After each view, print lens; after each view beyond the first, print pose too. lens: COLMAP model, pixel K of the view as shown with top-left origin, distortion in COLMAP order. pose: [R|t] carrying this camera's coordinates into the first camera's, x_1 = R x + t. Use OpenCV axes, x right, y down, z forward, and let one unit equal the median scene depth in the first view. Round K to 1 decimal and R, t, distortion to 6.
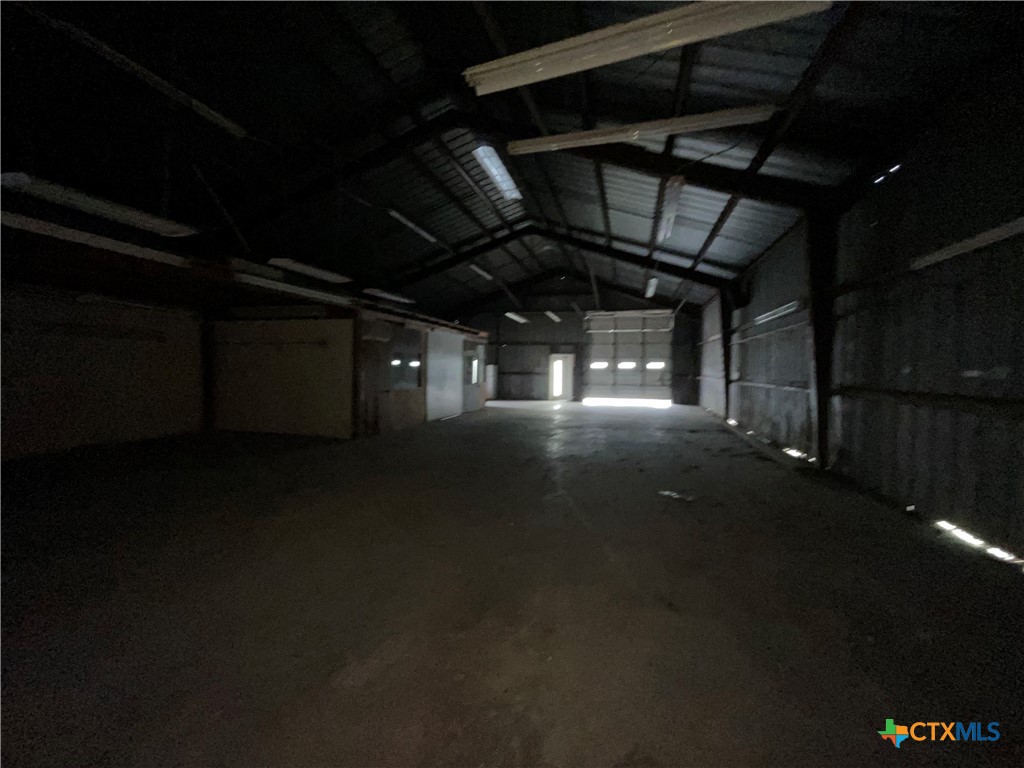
lens RADIAL K [[422.3, 0, 512.0], [0, 422.3, 384.0], [0, 0, 1]] dist [-0.001648, 0.006360]
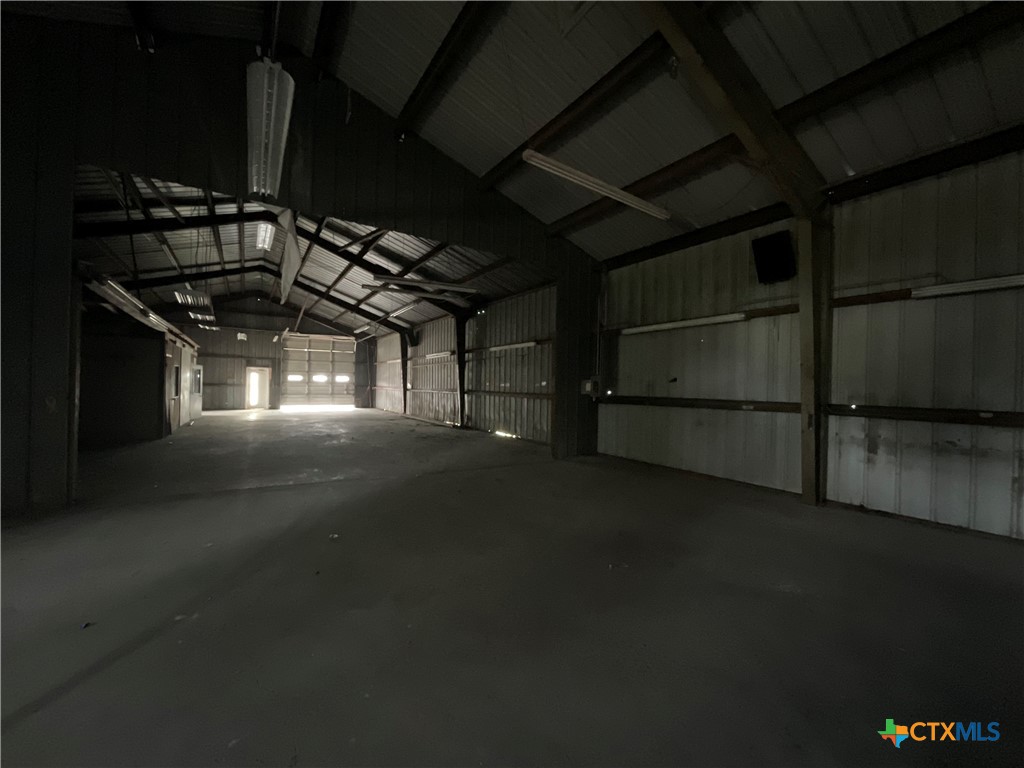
lens RADIAL K [[422.3, 0, 512.0], [0, 422.3, 384.0], [0, 0, 1]] dist [-0.001648, 0.006360]
pose [[0.676071, 0.005353, 0.736817, -0.276741], [0.015298, 0.999656, -0.021299, 0.008206], [-0.736678, 0.025672, 0.675757, -0.273675]]
